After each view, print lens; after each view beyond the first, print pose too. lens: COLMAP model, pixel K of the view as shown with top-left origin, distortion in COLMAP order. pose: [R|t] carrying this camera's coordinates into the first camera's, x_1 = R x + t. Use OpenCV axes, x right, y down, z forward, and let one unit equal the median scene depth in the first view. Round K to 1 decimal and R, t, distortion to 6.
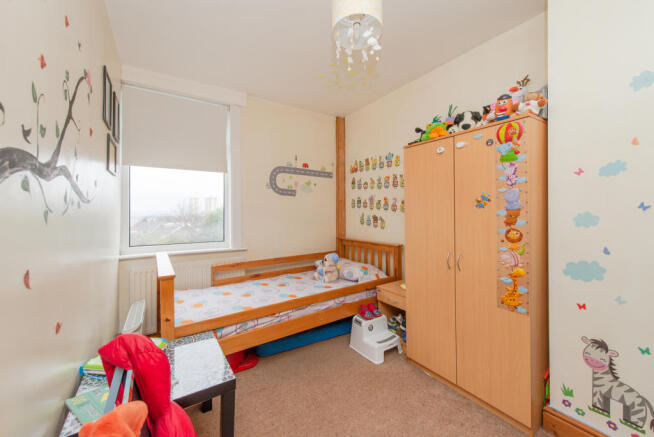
lens RADIAL K [[260.9, 0, 327.3], [0, 260.9, 212.7], [0, 0, 1]] dist [0.009269, -0.000069]
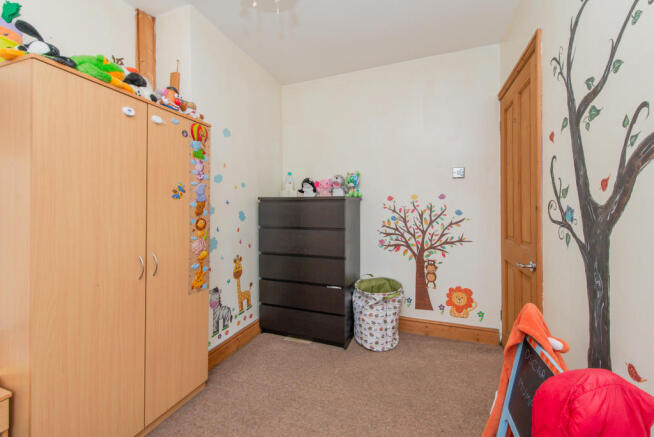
lens RADIAL K [[260.9, 0, 327.4], [0, 260.9, 213.5], [0, 0, 1]] dist [0.009269, -0.000069]
pose [[-0.568616, -0.007058, 0.822573, -0.536041], [0.004250, 0.999925, 0.011518, 0.028802], [-0.822592, 0.010045, -0.568544, 1.179736]]
